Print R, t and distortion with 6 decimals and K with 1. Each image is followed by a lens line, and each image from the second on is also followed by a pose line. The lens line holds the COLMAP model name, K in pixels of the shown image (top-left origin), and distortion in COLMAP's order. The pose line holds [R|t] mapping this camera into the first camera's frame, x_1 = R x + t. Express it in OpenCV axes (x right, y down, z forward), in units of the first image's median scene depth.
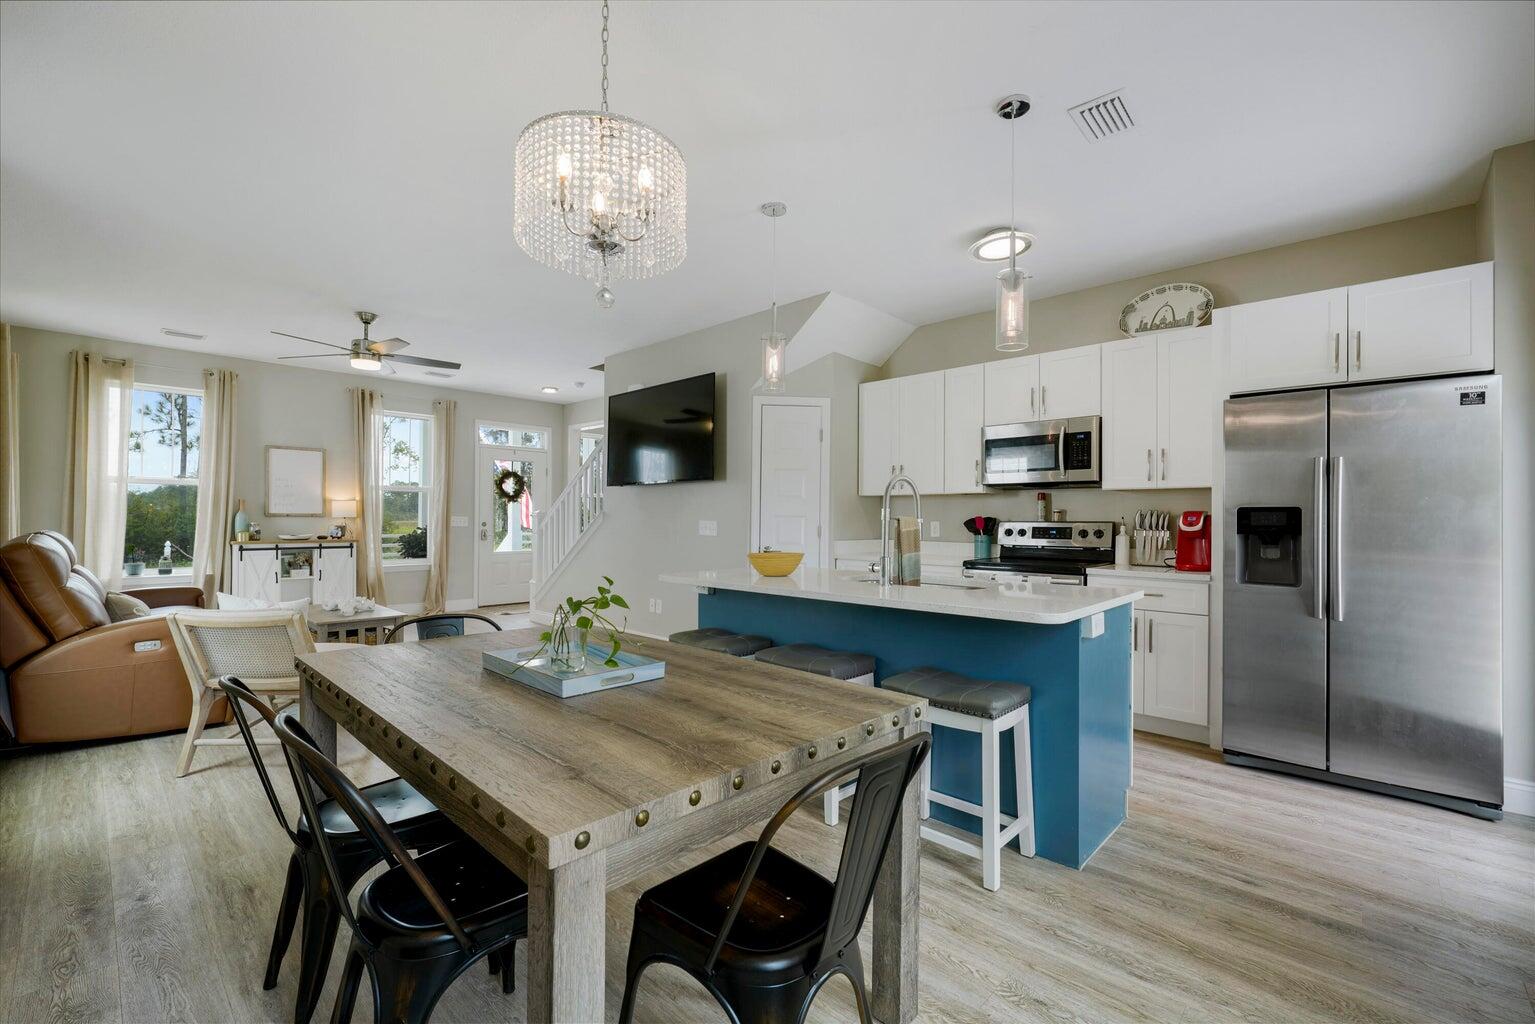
lens RADIAL K [[659.1, 0, 755.0], [0, 659.1, 512.2], [0, 0, 1]] dist [0.000997, 0.000158]
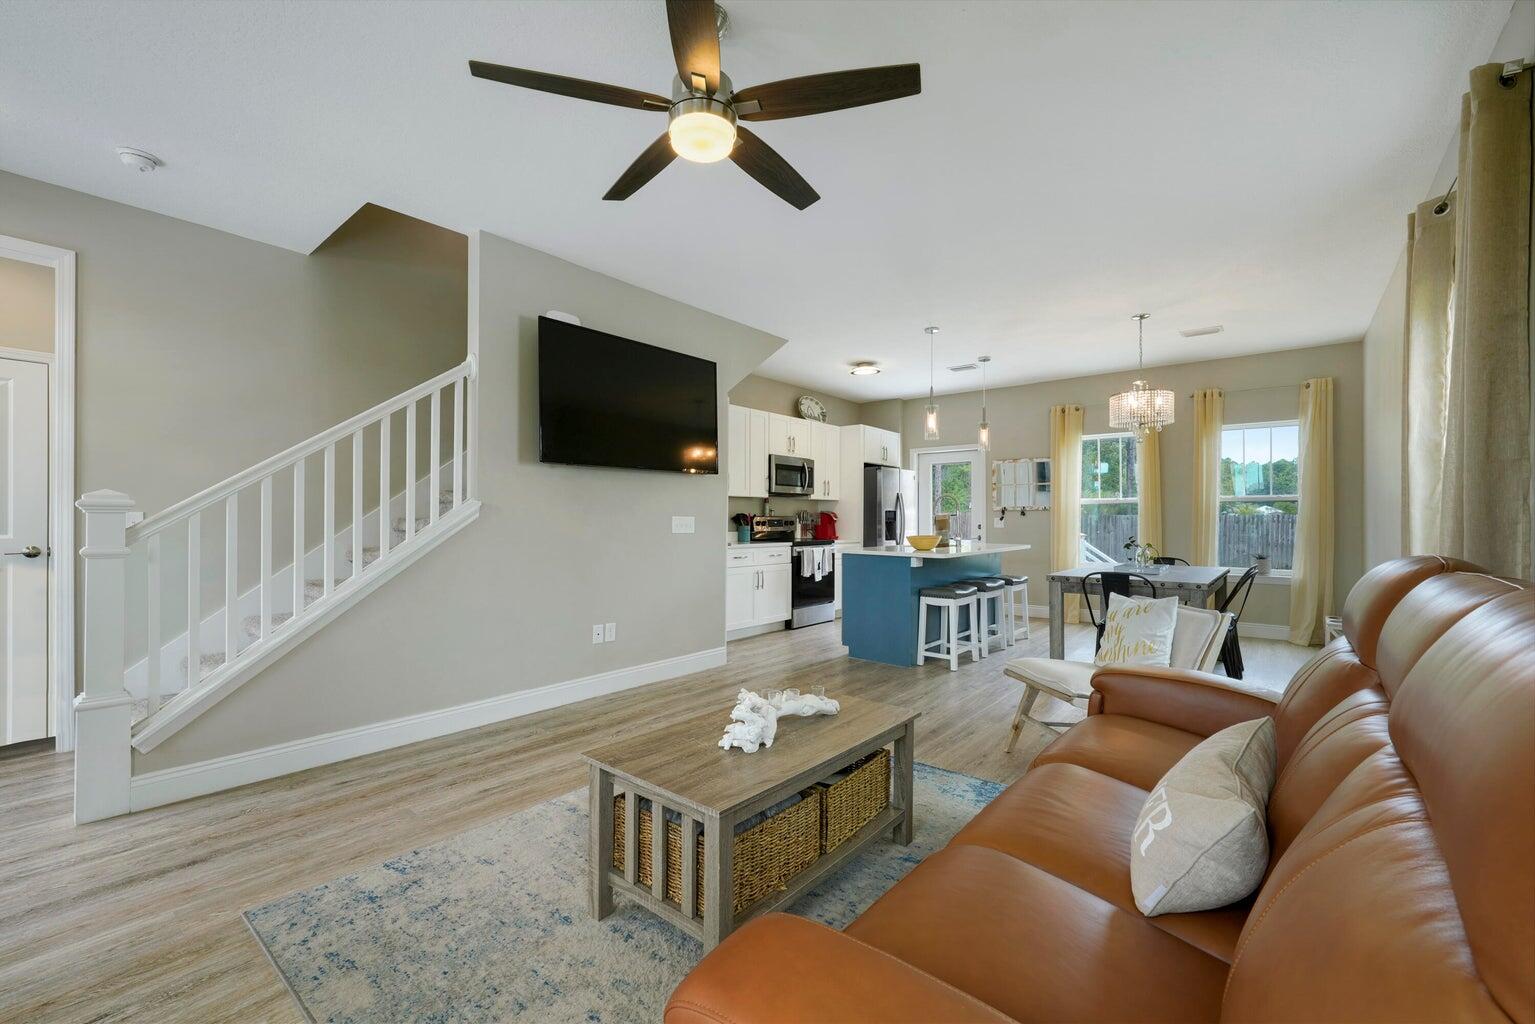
lens RADIAL K [[630.7, 0, 760.9], [0, 630.7, 515.6], [0, 0, 1]] dist [0.000002, 0.000106]
pose [[-0.071594, 0.000997, 0.997433, -1.151529], [-0.007339, 0.999972, -0.001526, 0.015539], [-0.997407, -0.007429, -0.071585, 1.170703]]
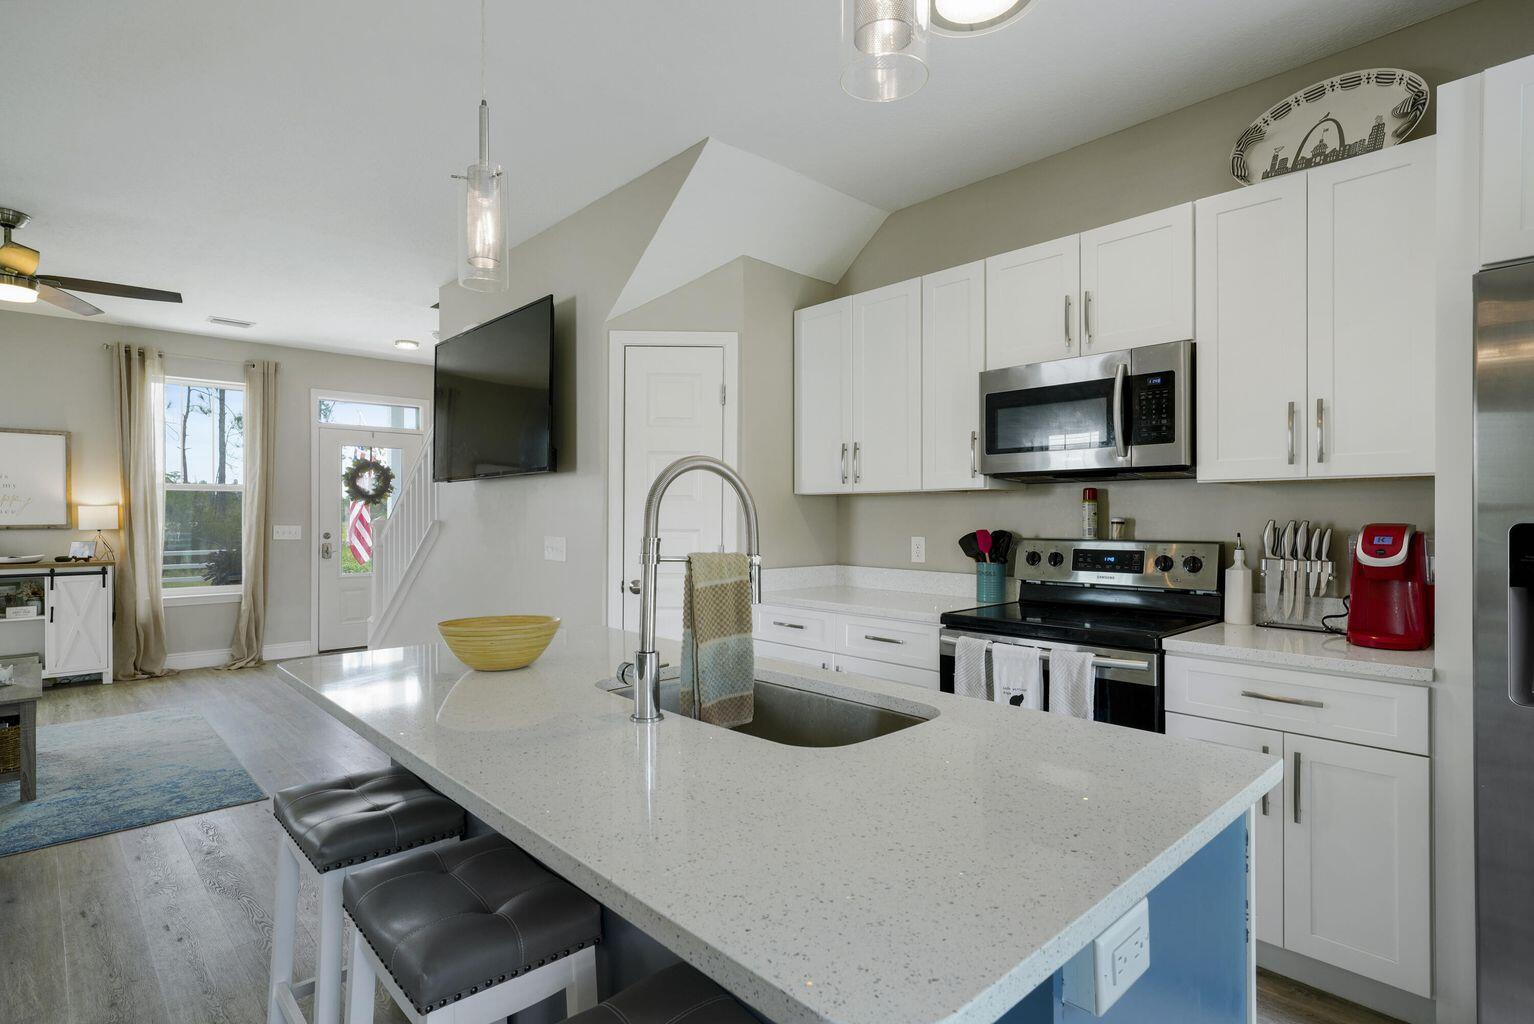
lens RADIAL K [[778.9, 0, 767.0], [0, 778.9, 512.0], [0, 0, 1]] dist [0.014649, 0.000273]
pose [[0.998937, -0.007917, -0.045420, 0.198331], [0.008155, 0.999954, 0.005045, -0.015268], [0.045378, -0.005410, 0.998955, 0.338167]]
